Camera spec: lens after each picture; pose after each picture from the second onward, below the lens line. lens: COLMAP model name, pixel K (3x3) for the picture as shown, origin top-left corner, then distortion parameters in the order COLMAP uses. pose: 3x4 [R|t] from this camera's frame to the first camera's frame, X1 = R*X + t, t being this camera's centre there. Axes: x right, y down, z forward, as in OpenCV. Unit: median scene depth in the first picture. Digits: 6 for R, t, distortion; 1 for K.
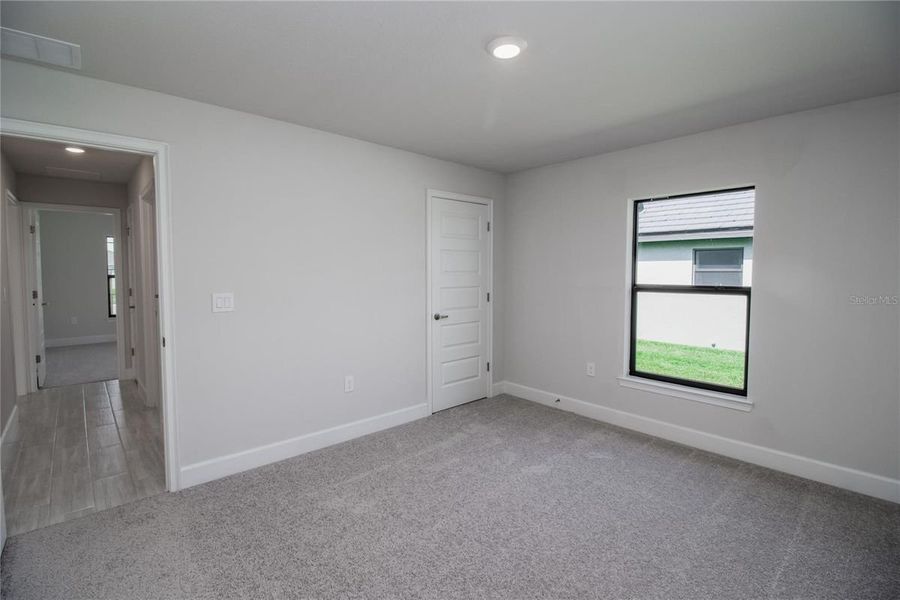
lens RADIAL K [[419.3, 0, 447.2], [0, 419.3, 289.5], [0, 0, 1]] dist [-0.000458, -0.000137]
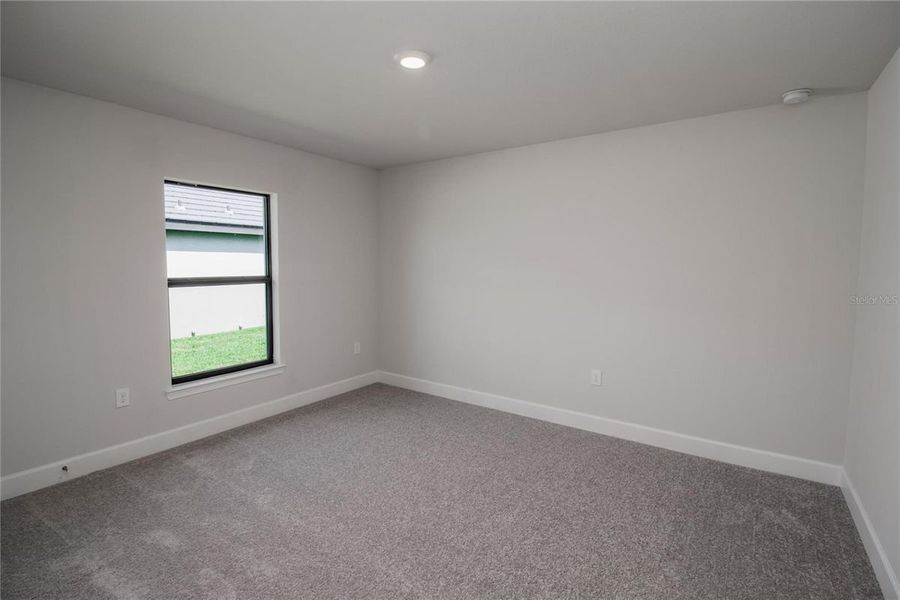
lens RADIAL K [[419.3, 0, 447.2], [0, 419.3, 289.5], [0, 0, 1]] dist [-0.000458, -0.000137]
pose [[-0.197470, -0.059238, 0.978518, -0.534965], [0.050693, 0.996220, 0.070539, -0.023216], [-0.978997, 0.063533, -0.193720, 0.643855]]
